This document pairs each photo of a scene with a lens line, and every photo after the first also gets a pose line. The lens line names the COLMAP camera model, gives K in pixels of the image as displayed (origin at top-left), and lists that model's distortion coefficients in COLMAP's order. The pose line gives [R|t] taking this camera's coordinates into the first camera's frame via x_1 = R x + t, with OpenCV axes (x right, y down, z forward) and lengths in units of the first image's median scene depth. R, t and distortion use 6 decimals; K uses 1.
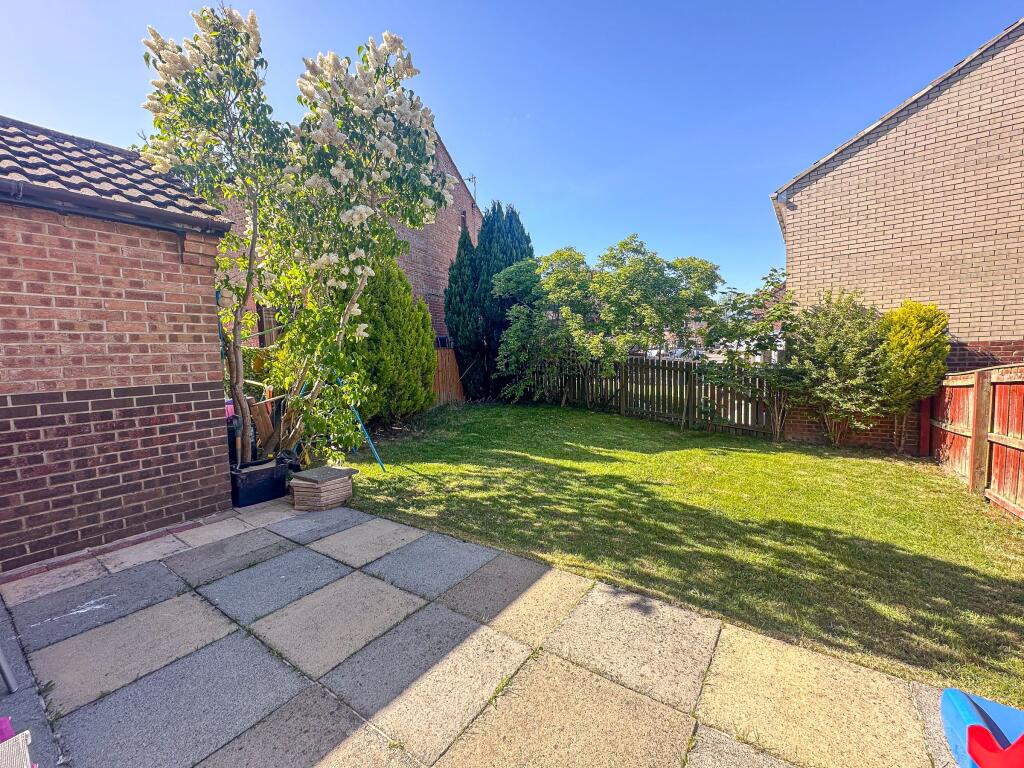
lens RADIAL K [[416.0, 0, 512.0], [0, 416.0, 384.0], [0, 0, 1]] dist [0.000673, 0.000030]
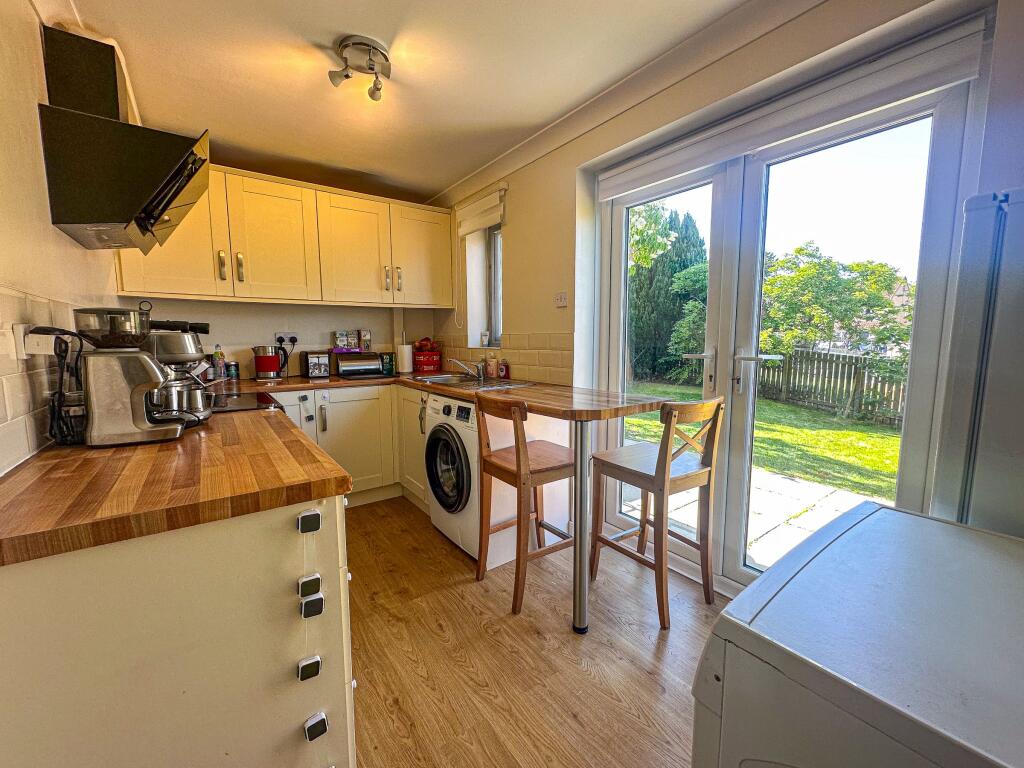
lens RADIAL K [[414.2, 0, 512.0], [0, 414.2, 384.0], [0, 0, 1]] dist [-0.002788, -0.000219]
pose [[0.945853, 0.066235, -0.317764, -0.089465], [-0.052886, 0.997325, 0.050461, 0.012468], [0.320256, -0.030924, 0.946826, -0.333962]]
